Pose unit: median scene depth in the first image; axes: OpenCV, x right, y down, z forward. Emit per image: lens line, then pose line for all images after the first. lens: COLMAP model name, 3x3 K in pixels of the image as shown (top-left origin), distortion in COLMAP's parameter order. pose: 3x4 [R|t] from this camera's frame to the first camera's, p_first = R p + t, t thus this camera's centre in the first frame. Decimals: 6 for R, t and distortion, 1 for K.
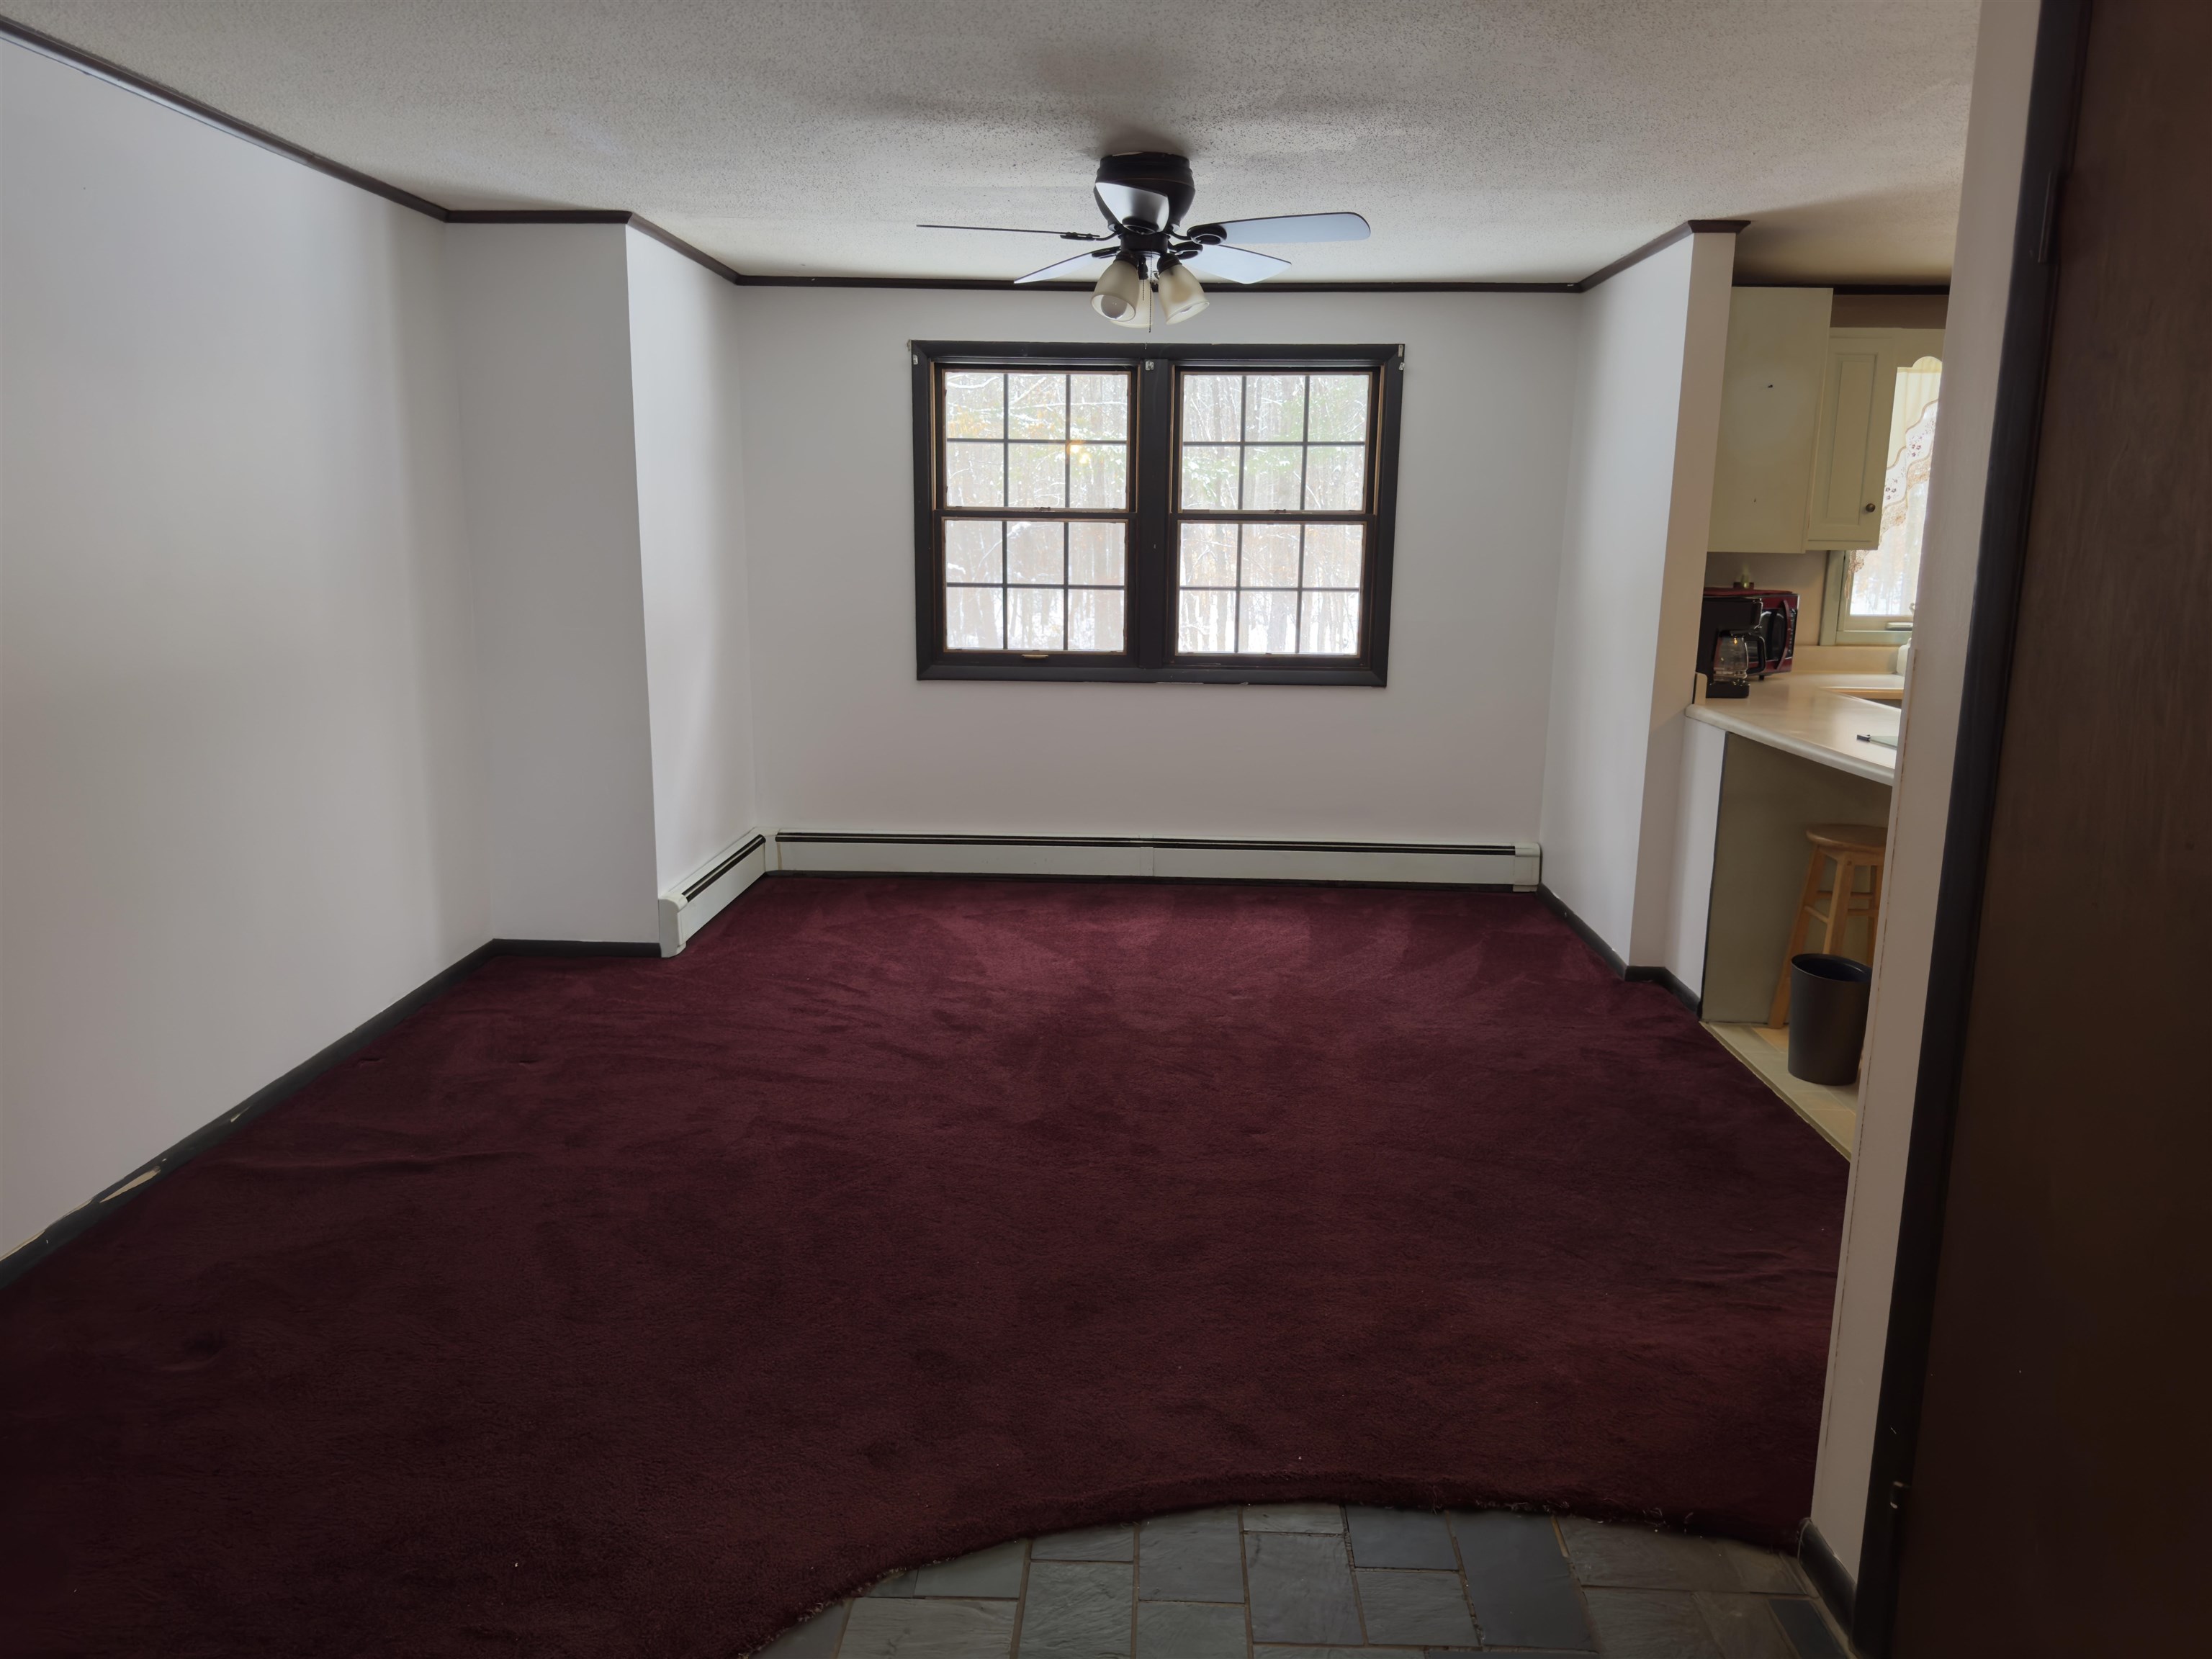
lens RADIAL K [[1573.3, 0, 1112.2], [0, 1573.3, 872.1], [0, 0, 1]] dist [0.075174, -0.063712]
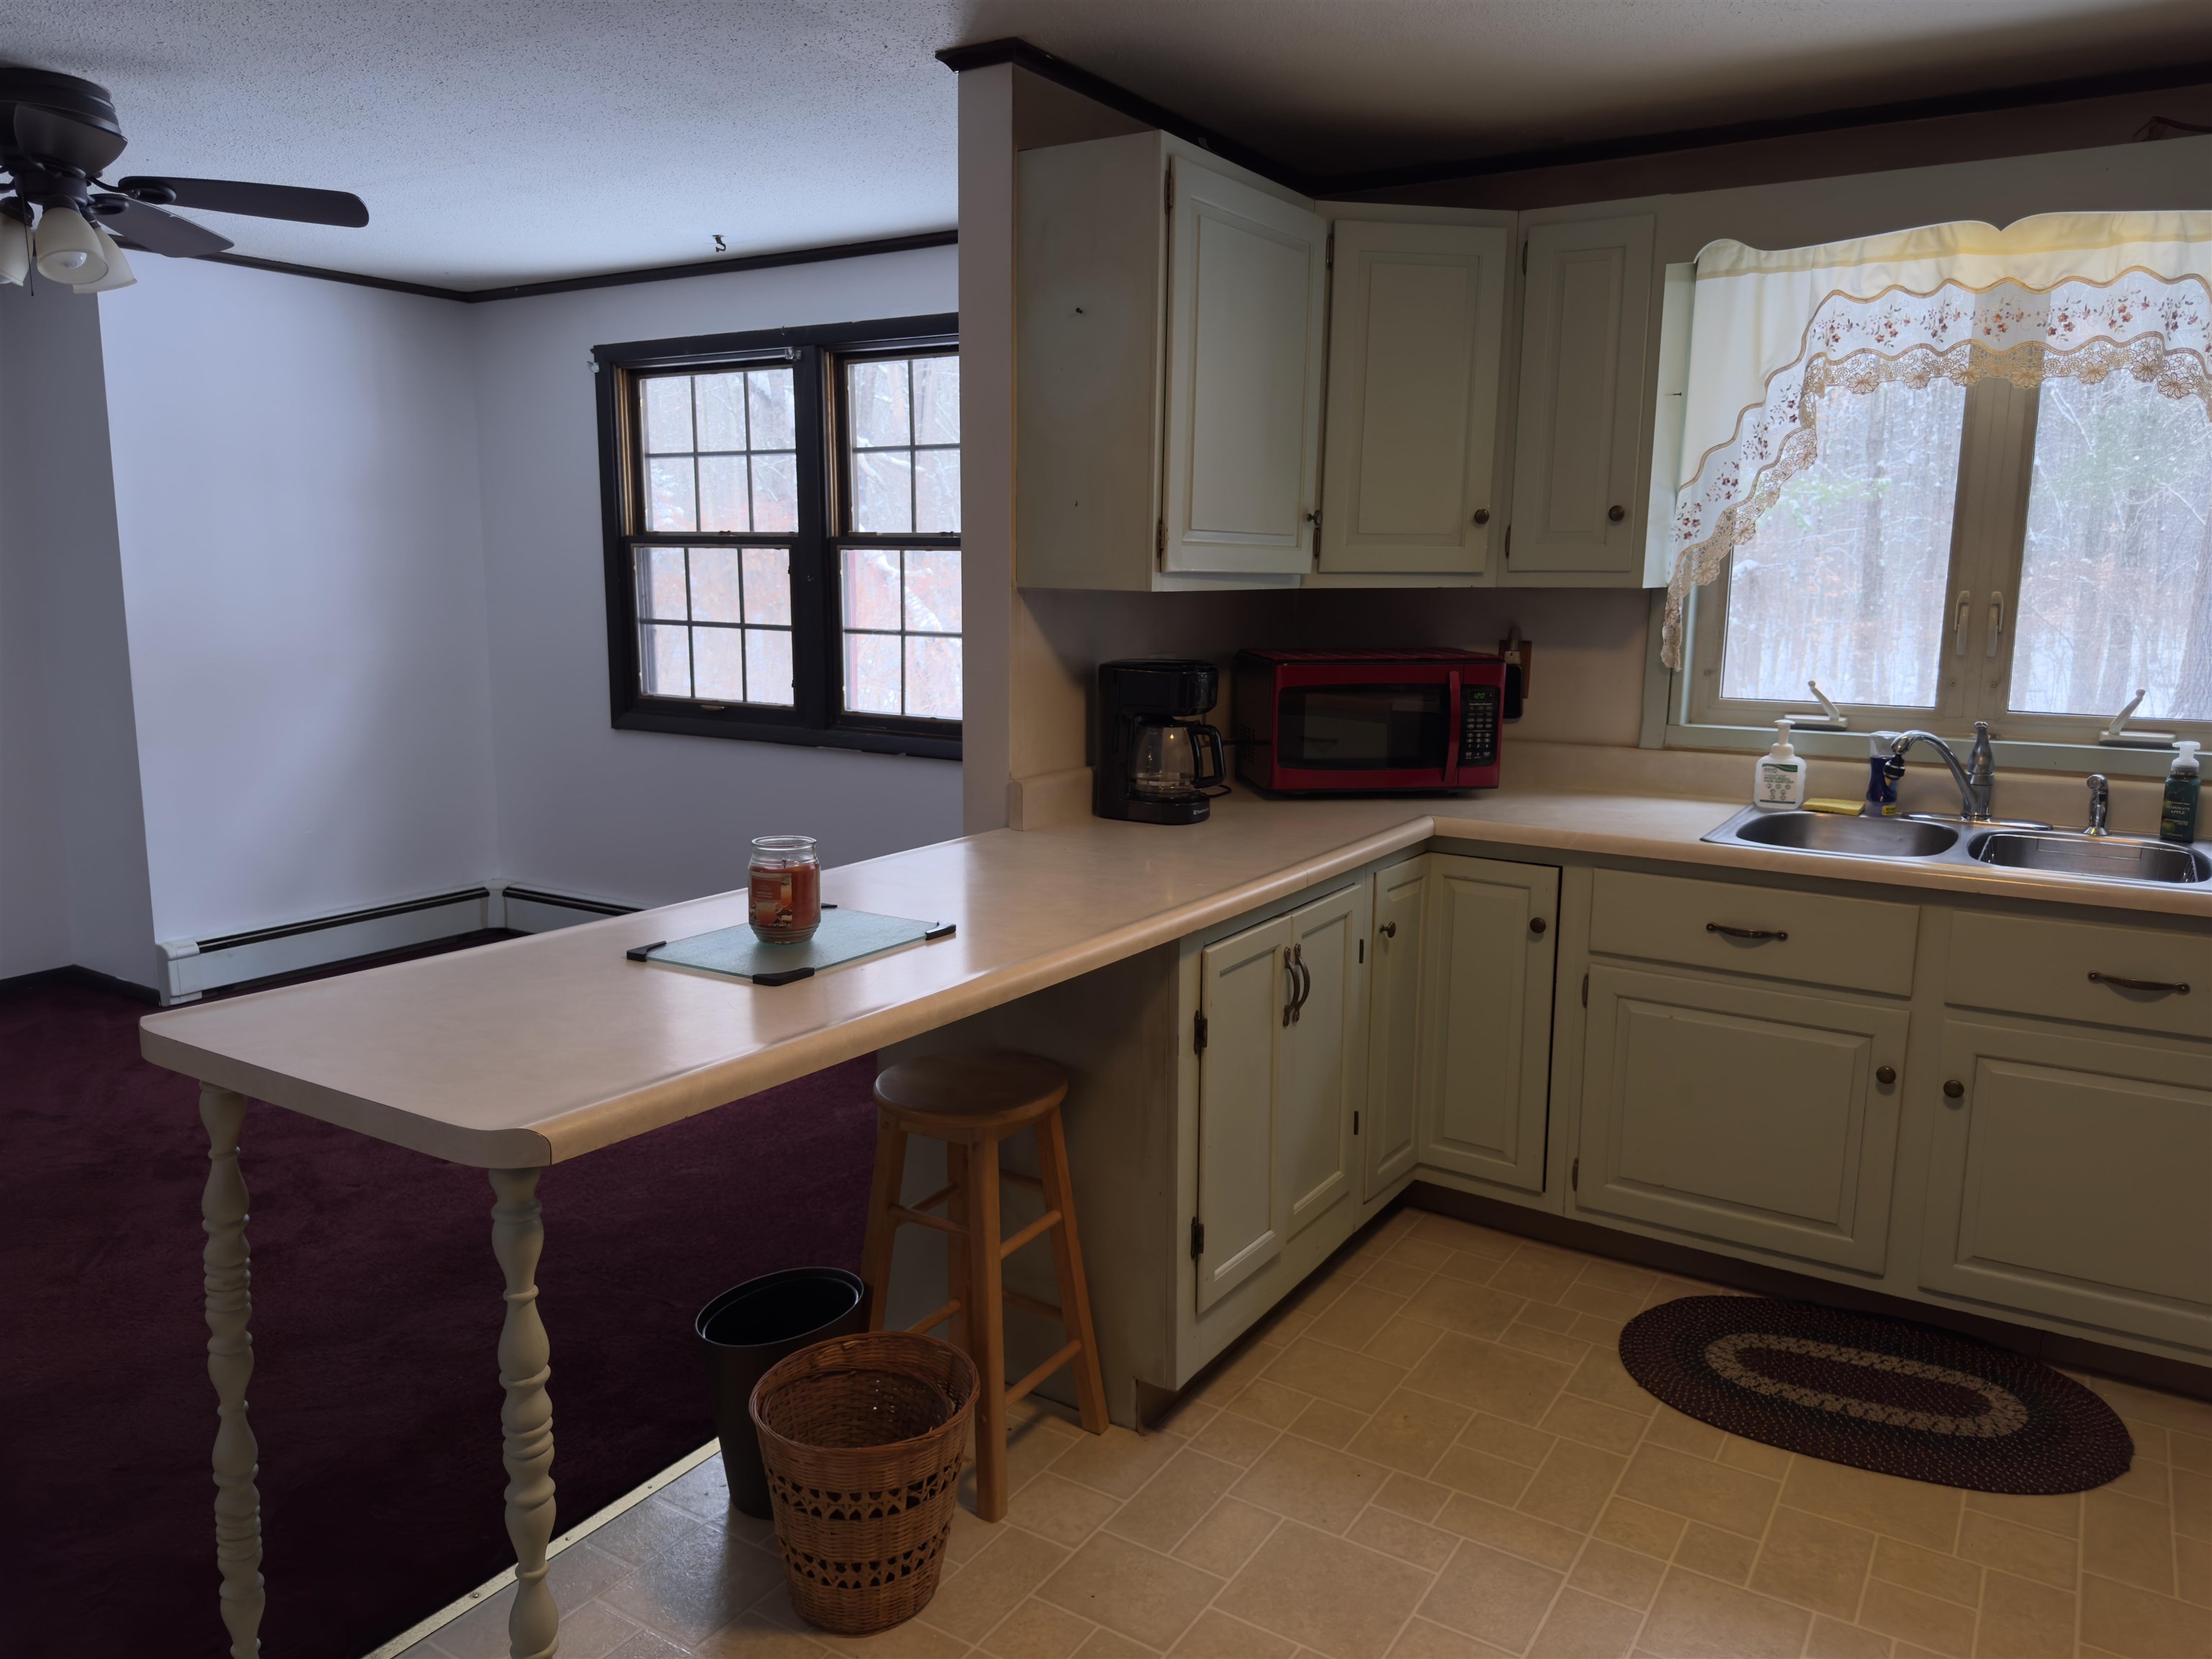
lens RADIAL K [[1579.3, 0, 1106.0], [0, 1579.3, 829.5], [0, 0, 1]] dist [0.071290, -0.076496]
pose [[0.858405, 0.081531, -0.506451, 0.578665], [-0.113578, 0.992992, -0.032652, -0.070771], [0.500240, 0.085551, 0.861650, 0.396038]]
